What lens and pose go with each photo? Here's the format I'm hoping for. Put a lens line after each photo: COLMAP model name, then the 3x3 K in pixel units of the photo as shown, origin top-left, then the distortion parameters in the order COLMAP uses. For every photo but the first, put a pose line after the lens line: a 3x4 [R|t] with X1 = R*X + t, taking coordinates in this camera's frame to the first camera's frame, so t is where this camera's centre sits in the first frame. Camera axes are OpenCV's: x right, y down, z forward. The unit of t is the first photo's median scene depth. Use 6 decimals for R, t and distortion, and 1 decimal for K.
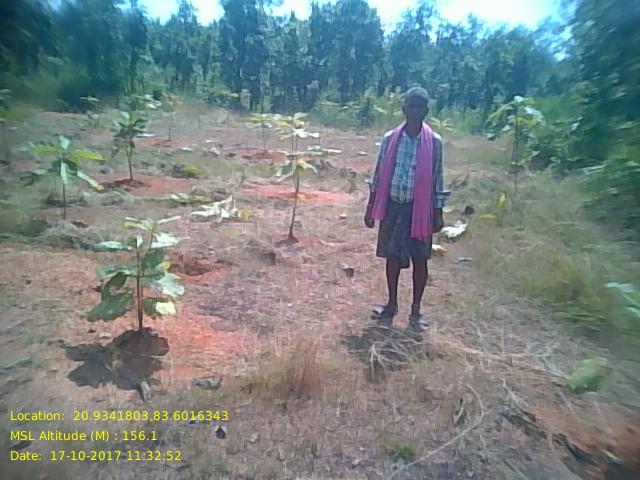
lens RADIAL K [[559.7, 0, 310.5], [0, 559.7, 239.6], [0, 0, 1]] dist [-0.073877, 0.000357]
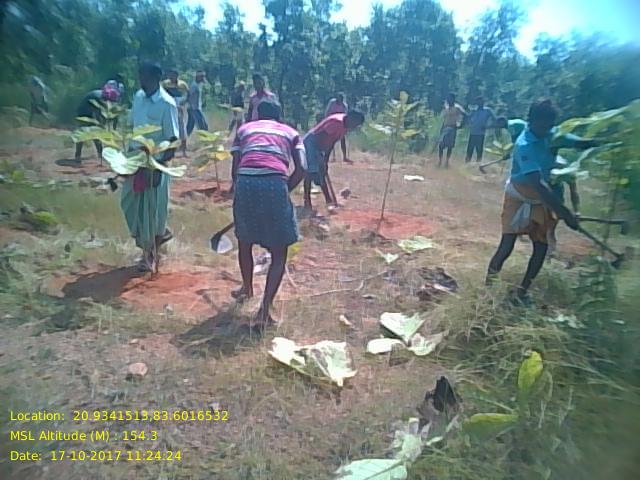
lens RADIAL K [[536.7, 0, 324.0], [0, 536.7, 260.9], [0, 0, 1]] dist [0.016363, -0.100535]
pose [[0.988249, 0.046433, -0.145632, 0.071238], [-0.045599, 0.998919, 0.009060, -0.037375], [0.145895, -0.002313, 0.989297, 0.171368]]
